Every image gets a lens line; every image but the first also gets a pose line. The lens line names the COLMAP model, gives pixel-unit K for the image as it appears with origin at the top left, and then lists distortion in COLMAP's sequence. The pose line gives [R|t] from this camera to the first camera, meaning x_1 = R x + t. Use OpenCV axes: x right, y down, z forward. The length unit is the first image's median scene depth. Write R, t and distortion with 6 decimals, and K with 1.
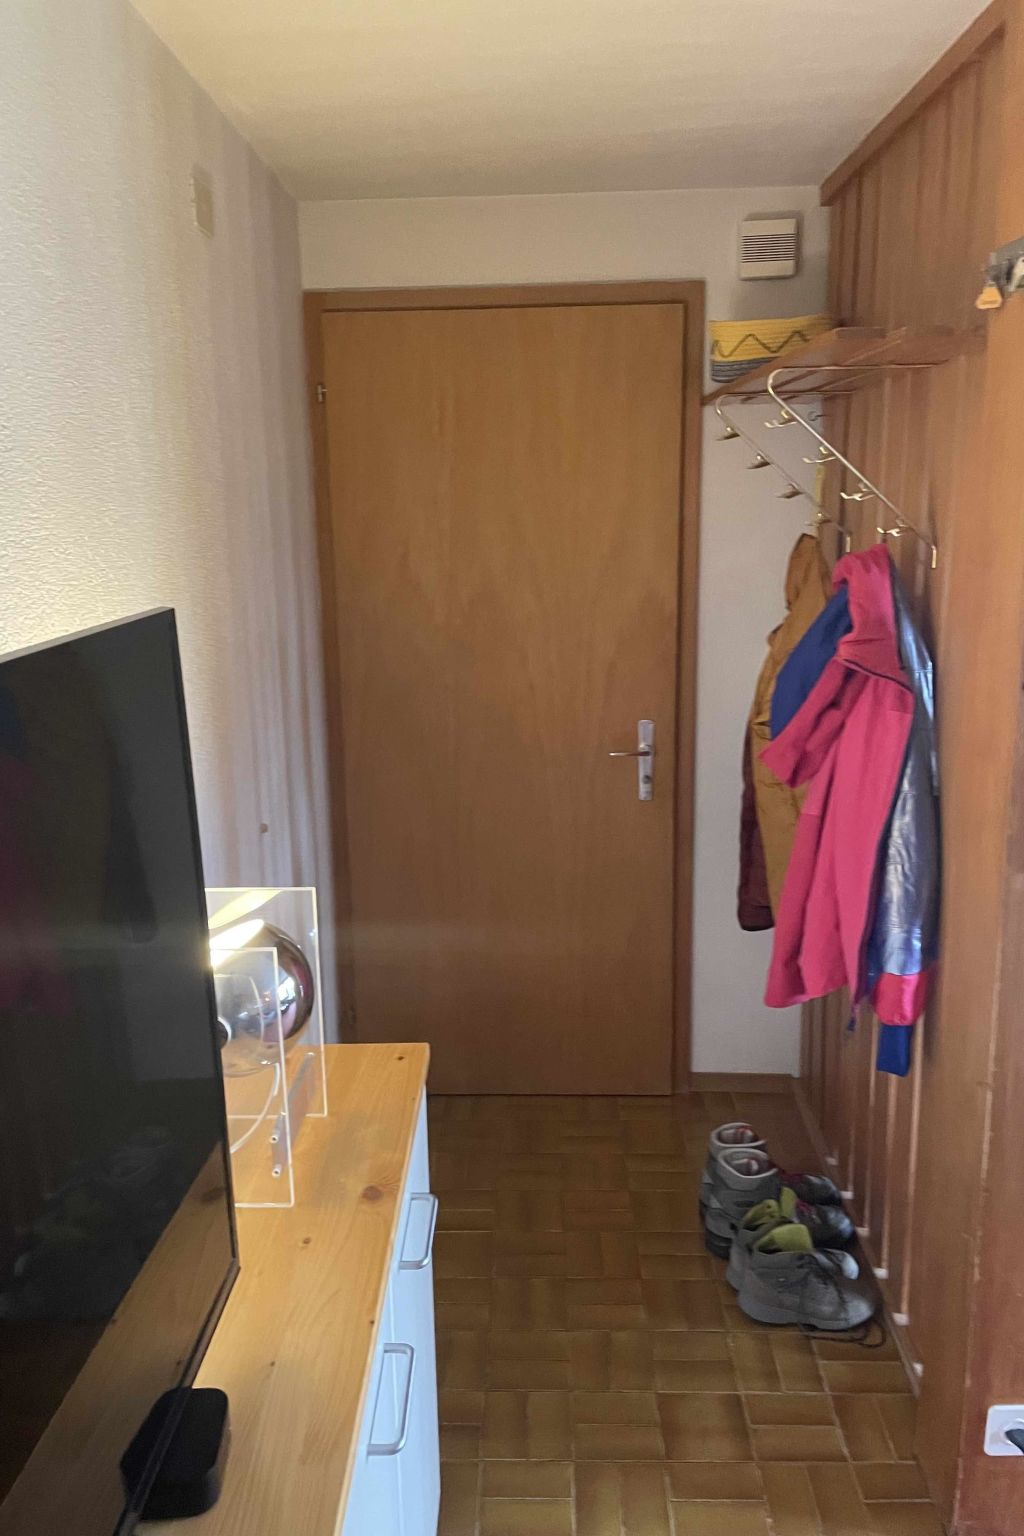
lens RADIAL K [[1142.8, 0, 512.0], [0, 1142.8, 768.0], [0, 0, 1]] dist [0.148849, -0.186311]
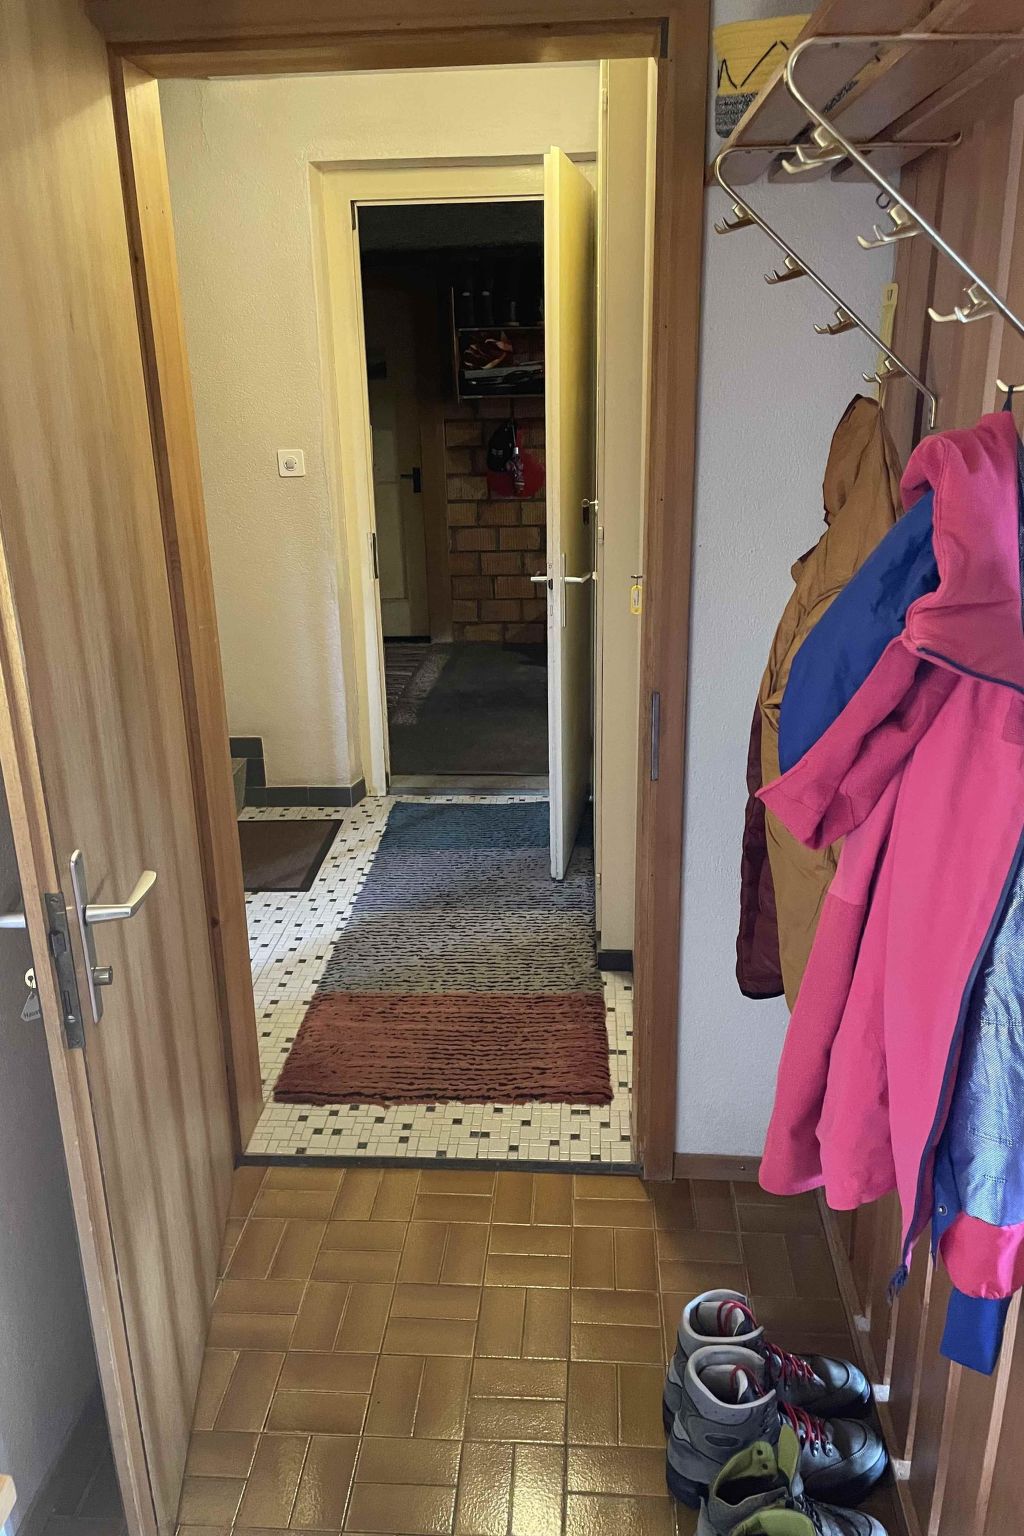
lens RADIAL K [[1142.8, 0, 512.0], [0, 1142.8, 768.0], [0, 0, 1]] dist [0.148849, -0.186311]
pose [[0.998911, 0.014879, -0.044225, 0.105612], [-0.010086, 0.994241, 0.106691, -0.075162], [0.045558, -0.106129, 0.993308, 0.382366]]
